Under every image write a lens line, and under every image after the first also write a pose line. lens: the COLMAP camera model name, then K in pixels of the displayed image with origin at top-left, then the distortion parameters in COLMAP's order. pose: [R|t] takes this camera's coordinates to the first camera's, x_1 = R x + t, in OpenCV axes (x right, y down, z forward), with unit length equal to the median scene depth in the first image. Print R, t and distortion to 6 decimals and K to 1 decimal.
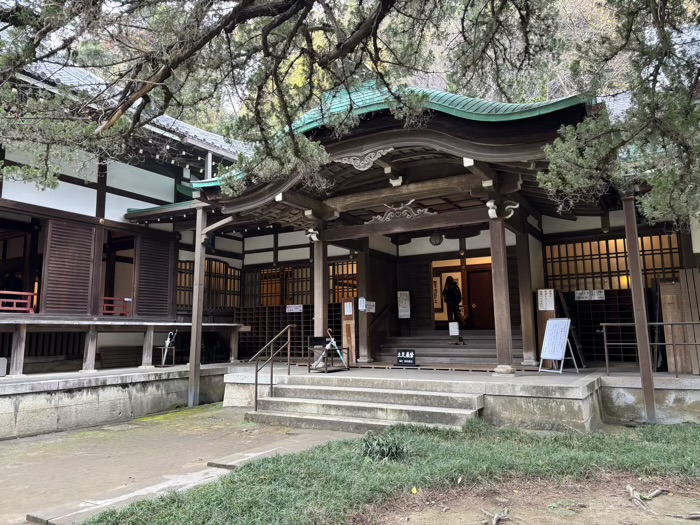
lens RADIAL K [[524.1, 0, 351.0], [0, 524.1, 266.0], [0, 0, 1]] dist [0.056182, -0.065299]
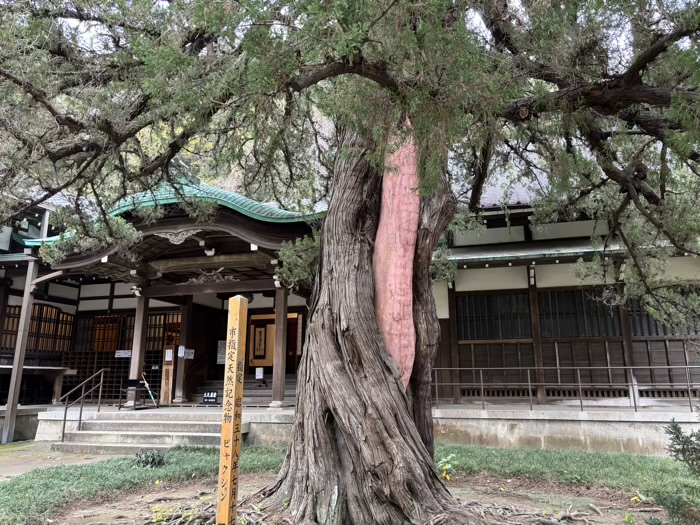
lens RADIAL K [[524.1, 0, 356.3], [0, 524.1, 261.1], [0, 0, 1]] dist [0.056182, -0.065299]
pose [[0.967649, 0.064019, 0.244043, 0.118812], [-0.040521, 0.994149, -0.100125, -0.029379], [-0.249025, 0.086997, 0.964582, -0.288481]]
